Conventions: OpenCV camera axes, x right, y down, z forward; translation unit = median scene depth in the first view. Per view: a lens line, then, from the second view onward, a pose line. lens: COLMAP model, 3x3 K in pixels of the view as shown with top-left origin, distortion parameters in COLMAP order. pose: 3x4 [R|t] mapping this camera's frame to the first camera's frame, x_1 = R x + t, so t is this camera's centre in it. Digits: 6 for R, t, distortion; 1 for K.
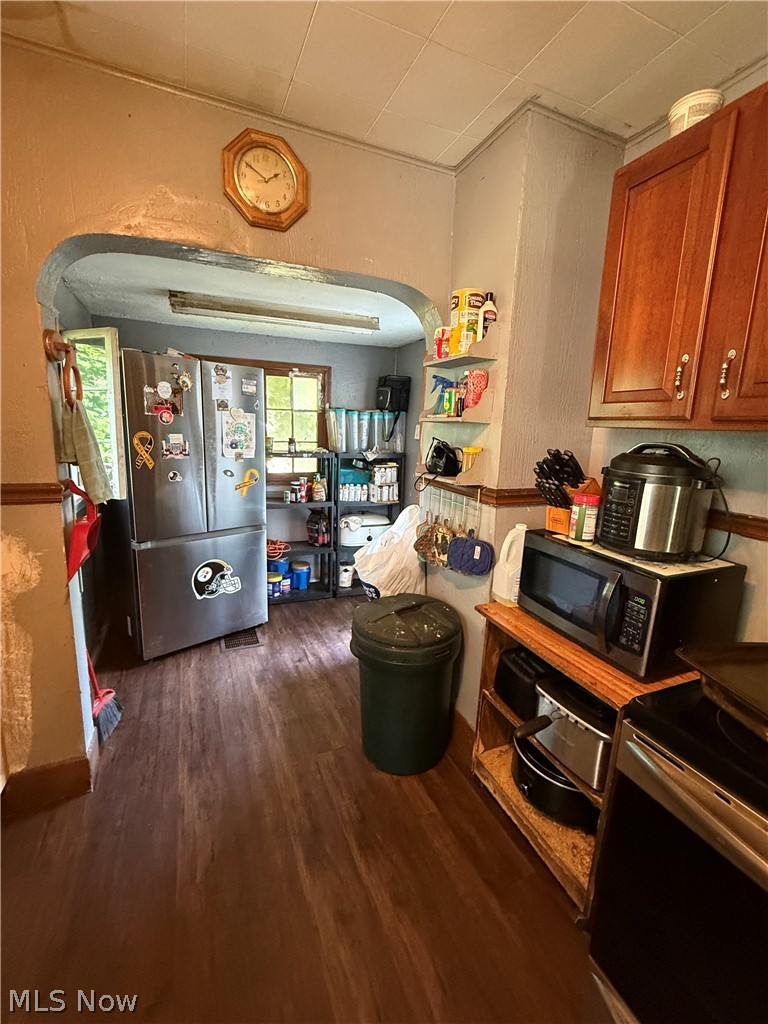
lens RADIAL K [[444.9, 0, 384.0], [0, 444.9, 512.0], [0, 0, 1]] dist [0.001402, -0.000453]
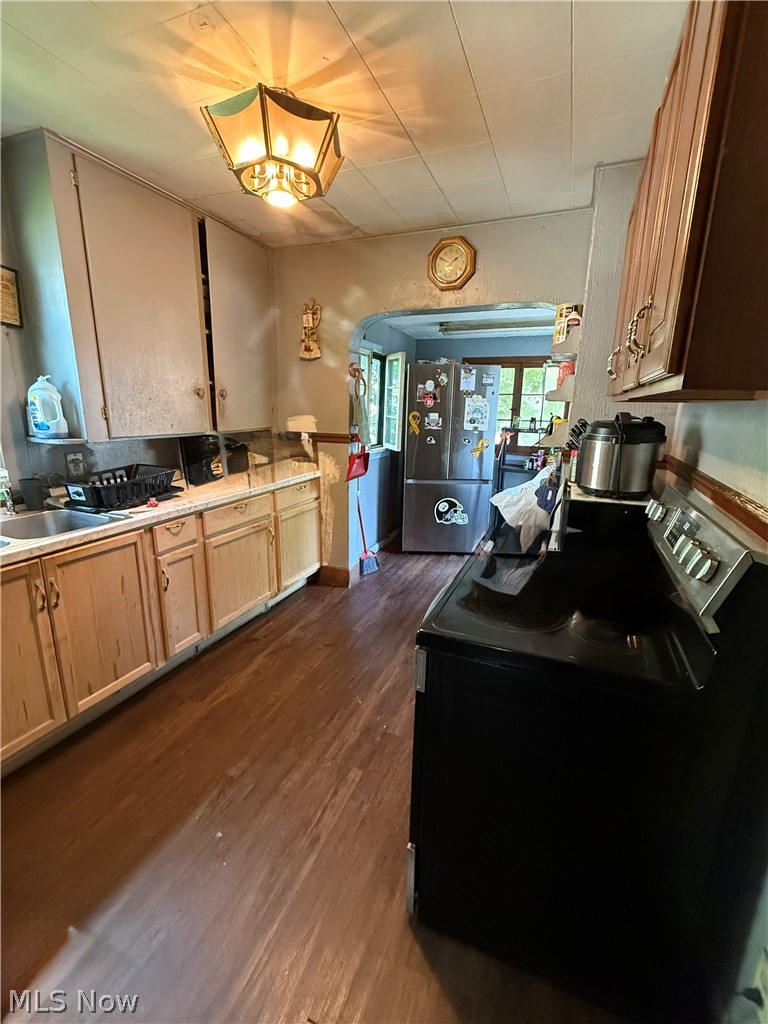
lens RADIAL K [[444.9, 0, 384.0], [0, 444.9, 512.0], [0, 0, 1]] dist [0.001402, -0.000453]
pose [[0.700118, 0.148900, -0.698329, 0.572223], [-0.128434, 0.988325, 0.081971, 0.065977], [0.702381, 0.032300, 0.711068, -0.242004]]
